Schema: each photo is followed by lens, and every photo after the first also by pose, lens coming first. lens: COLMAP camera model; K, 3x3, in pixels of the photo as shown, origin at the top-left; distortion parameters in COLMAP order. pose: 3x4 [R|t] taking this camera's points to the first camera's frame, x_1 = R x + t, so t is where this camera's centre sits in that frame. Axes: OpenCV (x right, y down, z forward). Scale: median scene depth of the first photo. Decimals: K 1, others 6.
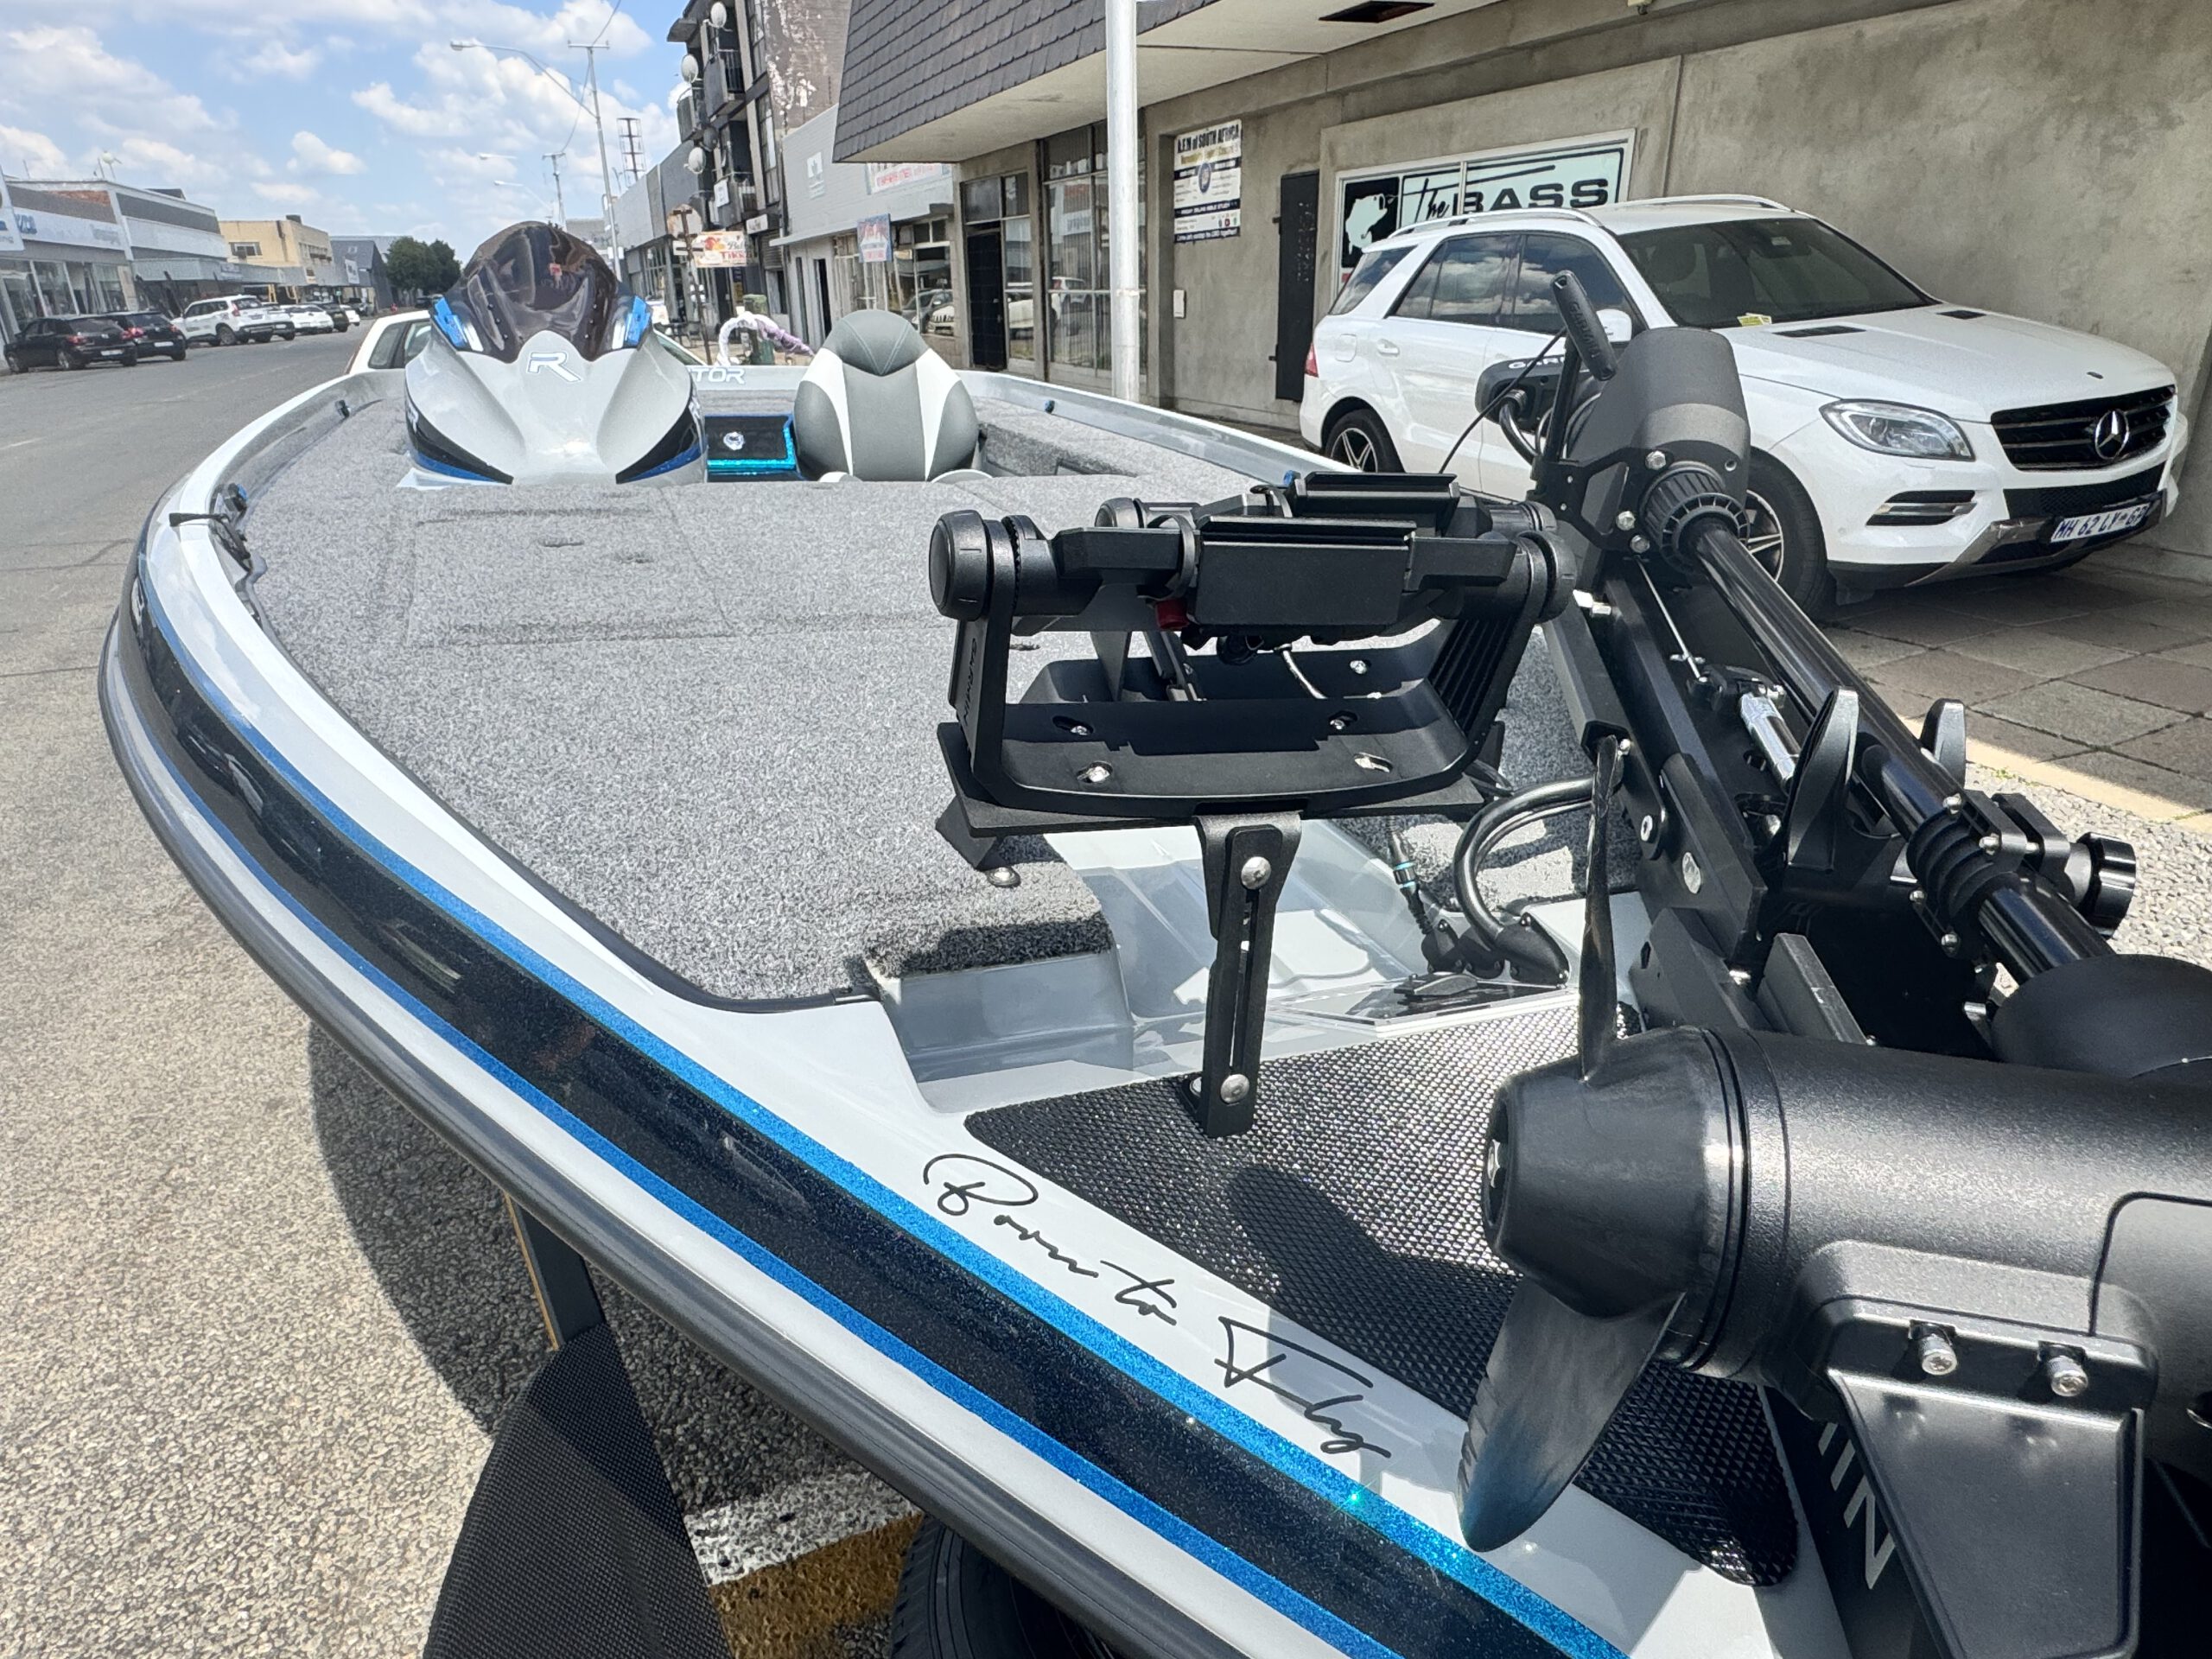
lens RADIAL K [[1322.6, 0, 1092.3], [0, 1322.6, 820.9], [0, 0, 1]] dist [-0.006486, 0.002979]
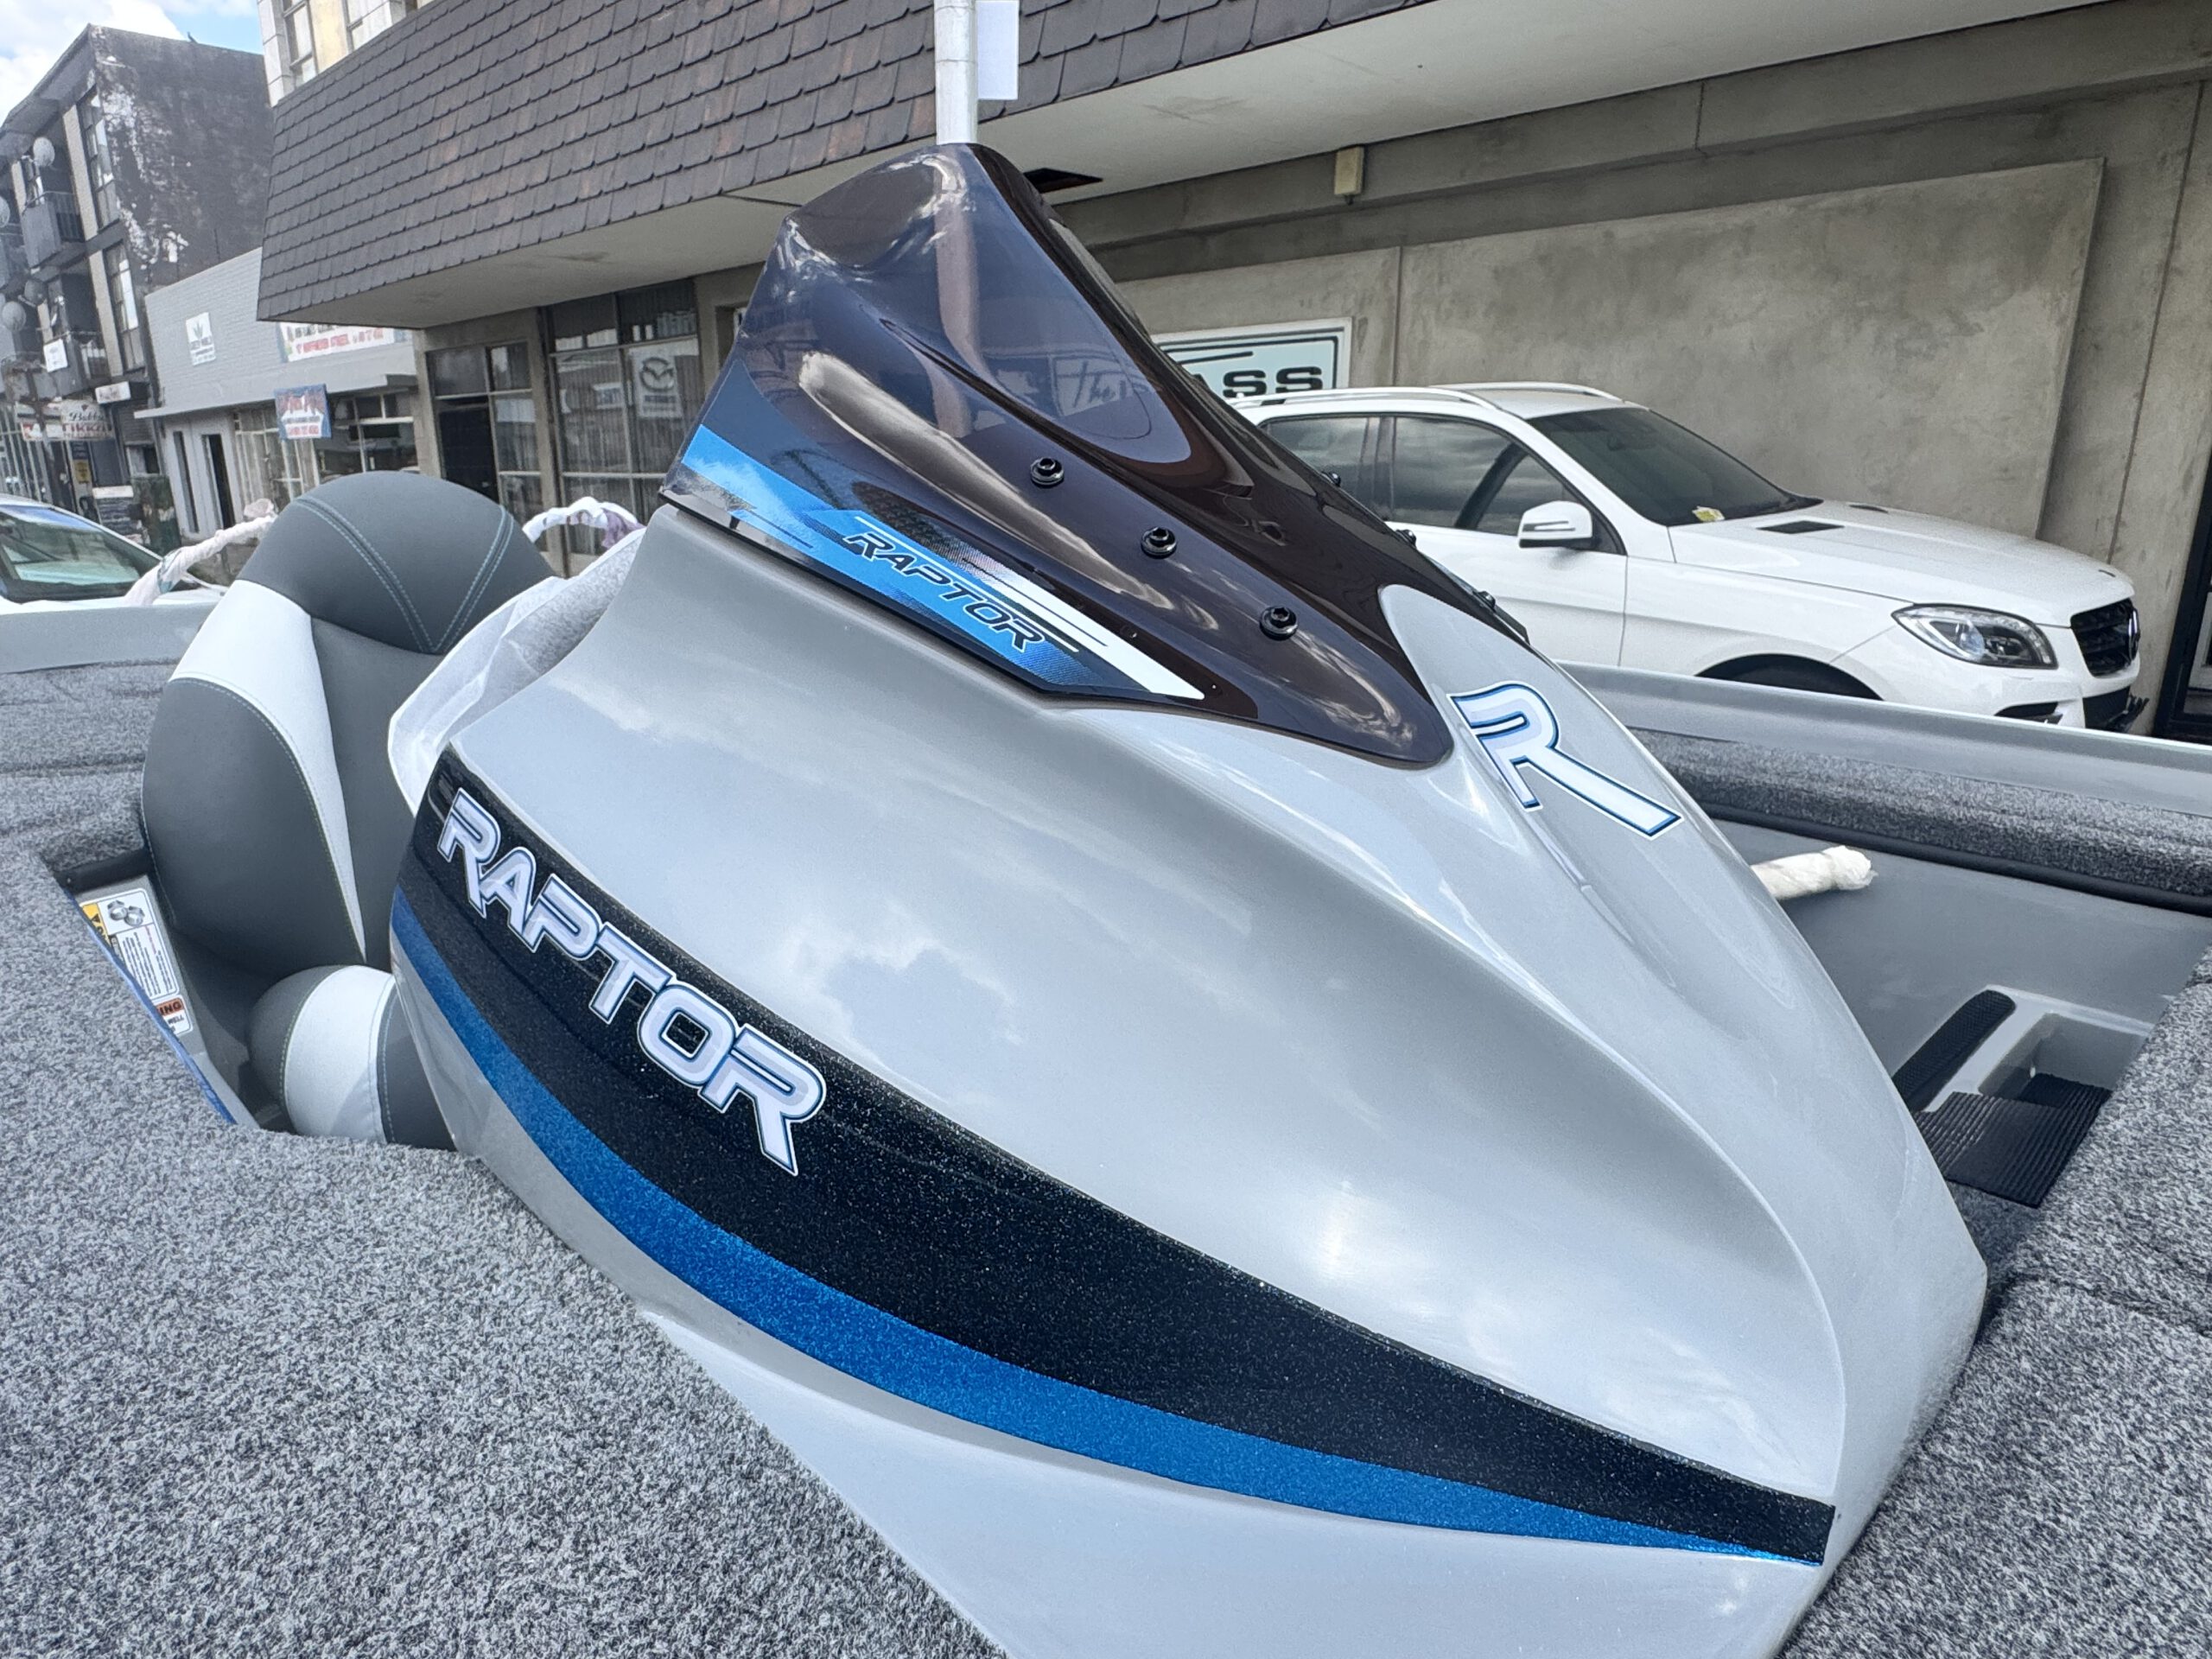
lens RADIAL K [[1320.9, 0, 1060.8], [0, 1320.9, 817.5], [0, 0, 1]] dist [-0.005482, 0.001638]
pose [[0.921449, -0.083053, 0.379518, -0.126116], [0.132106, 0.985653, -0.105049, -0.072596], [-0.365348, 0.146934, 0.919201, 0.190122]]
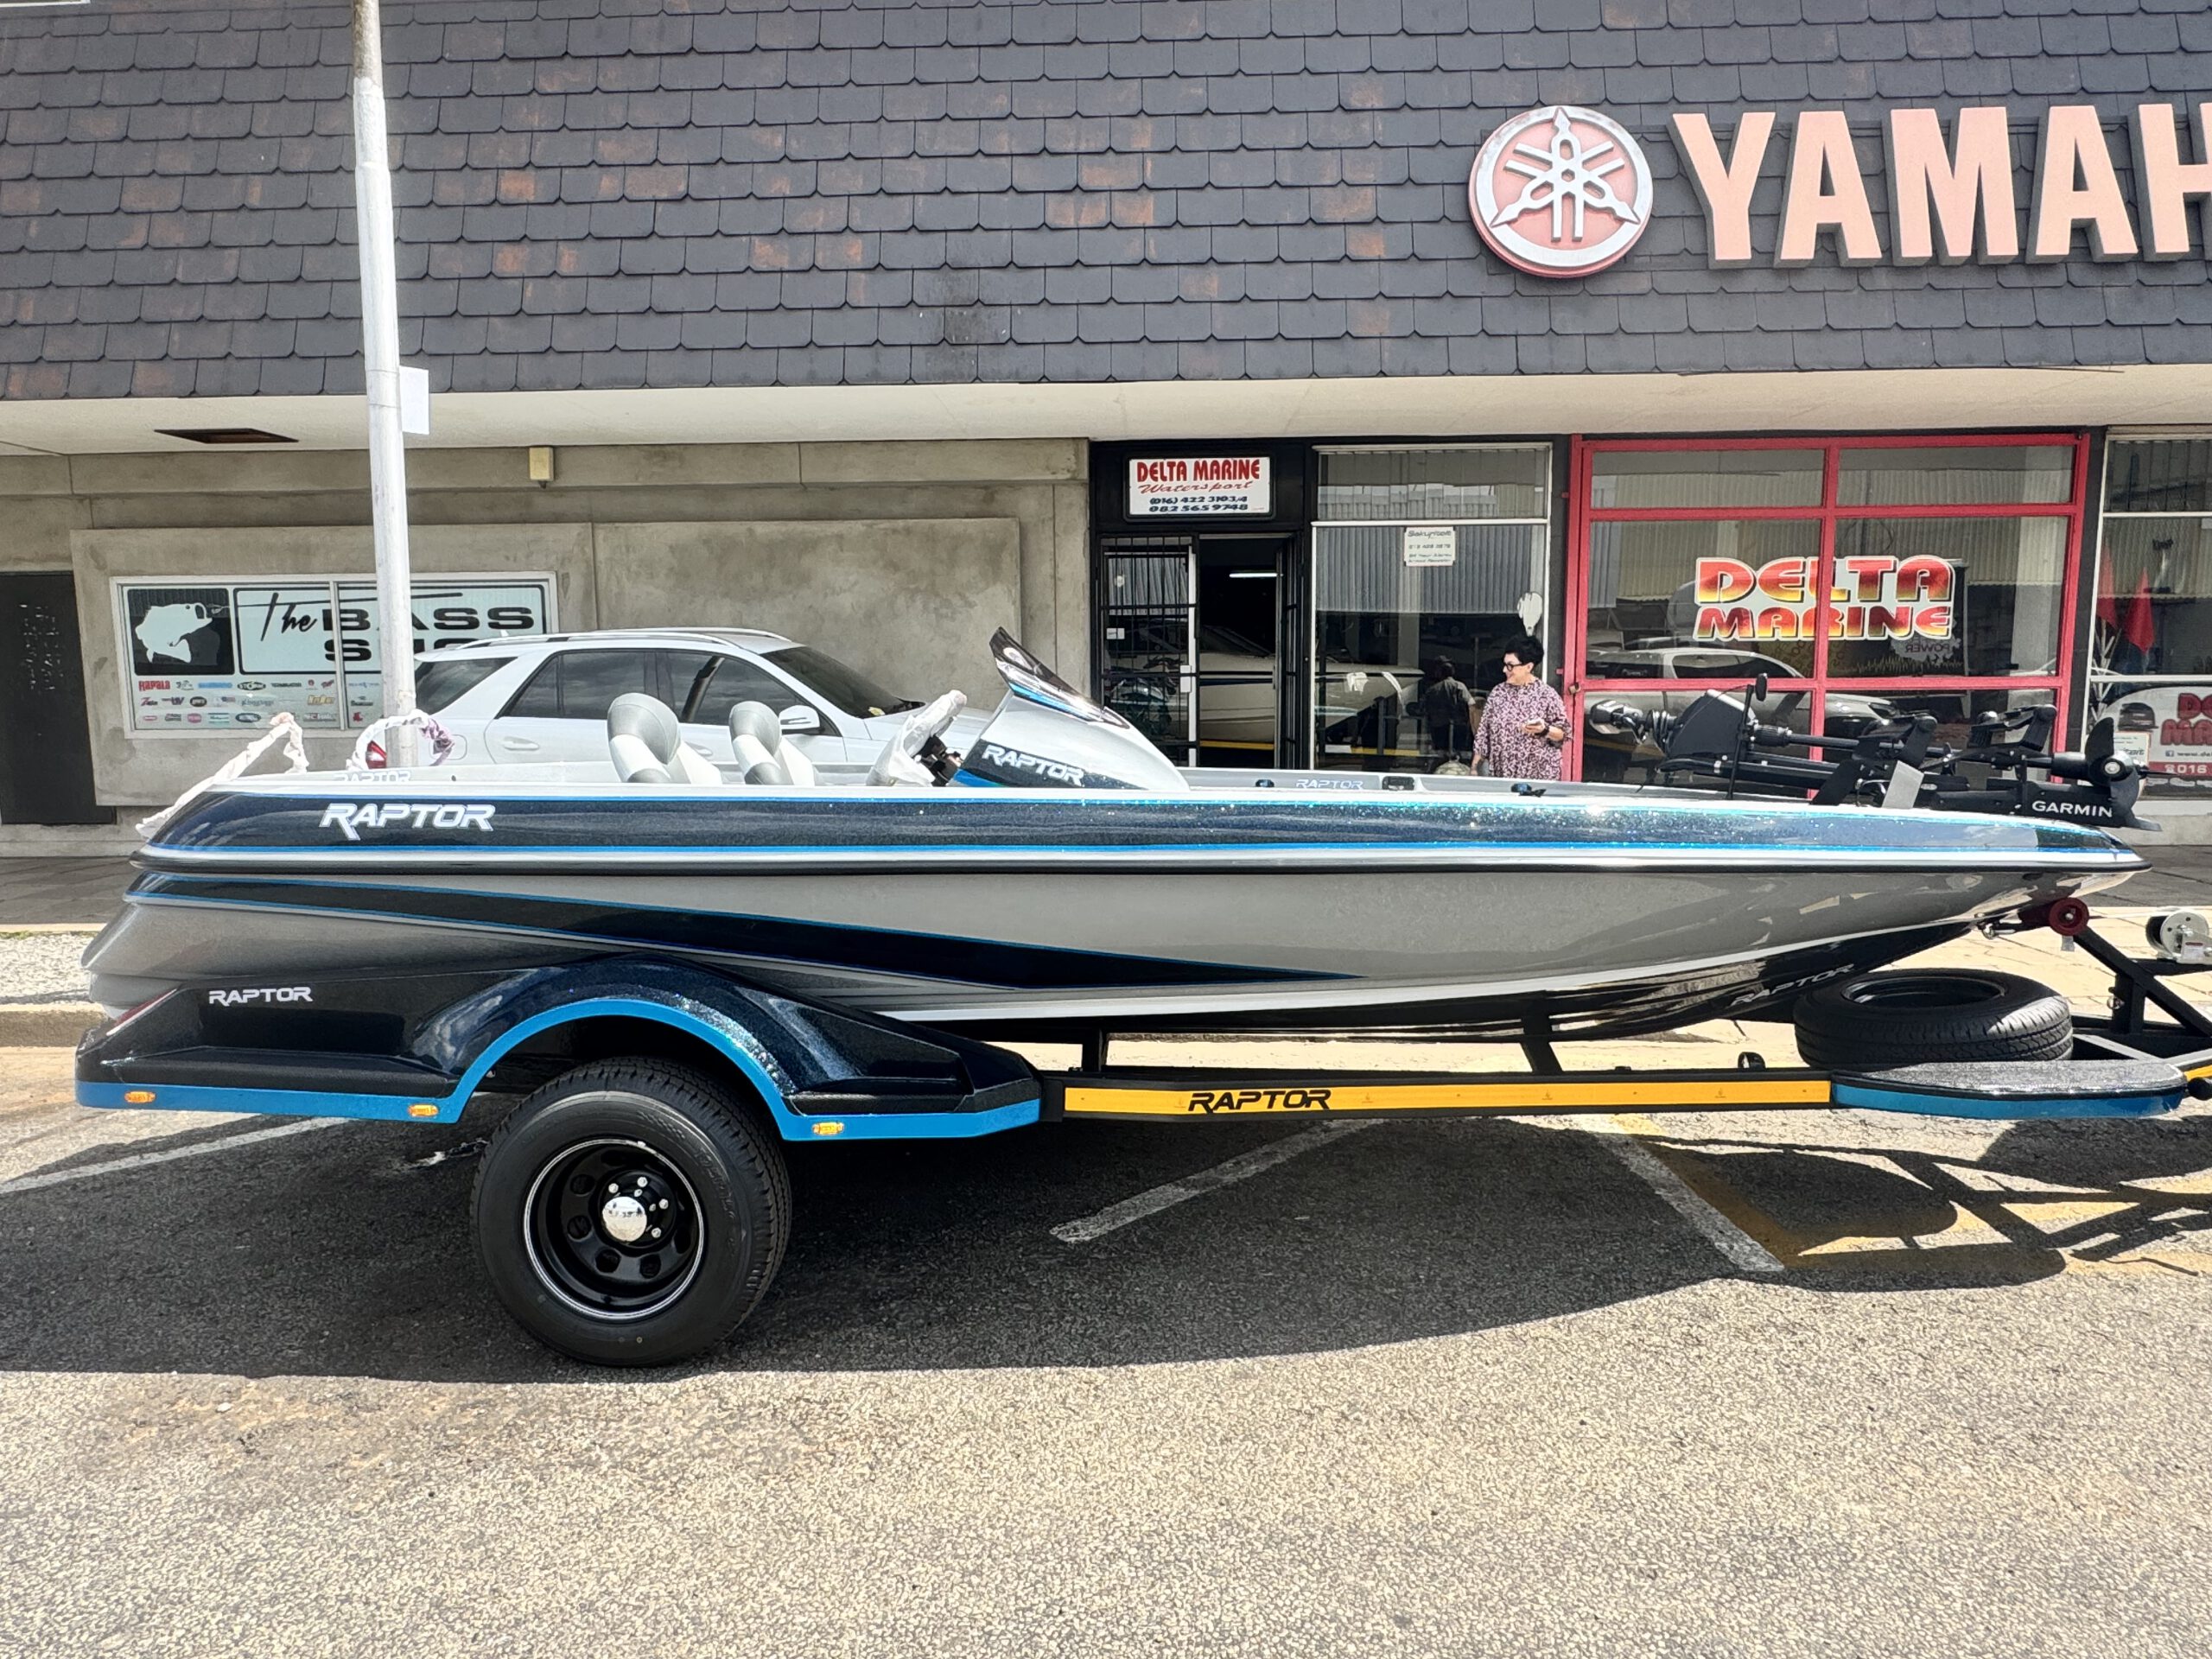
lens RADIAL K [[1316.7, 0, 1108.1], [0, 1316.7, 818.2], [0, 0, 1]] dist [-0.005426, 0.002326]
pose [[0.403299, -0.082250, 0.911364, -0.370718], [0.346498, 0.935517, -0.068903, -0.039959], [-0.846929, 0.343574, 0.405792, 0.117065]]
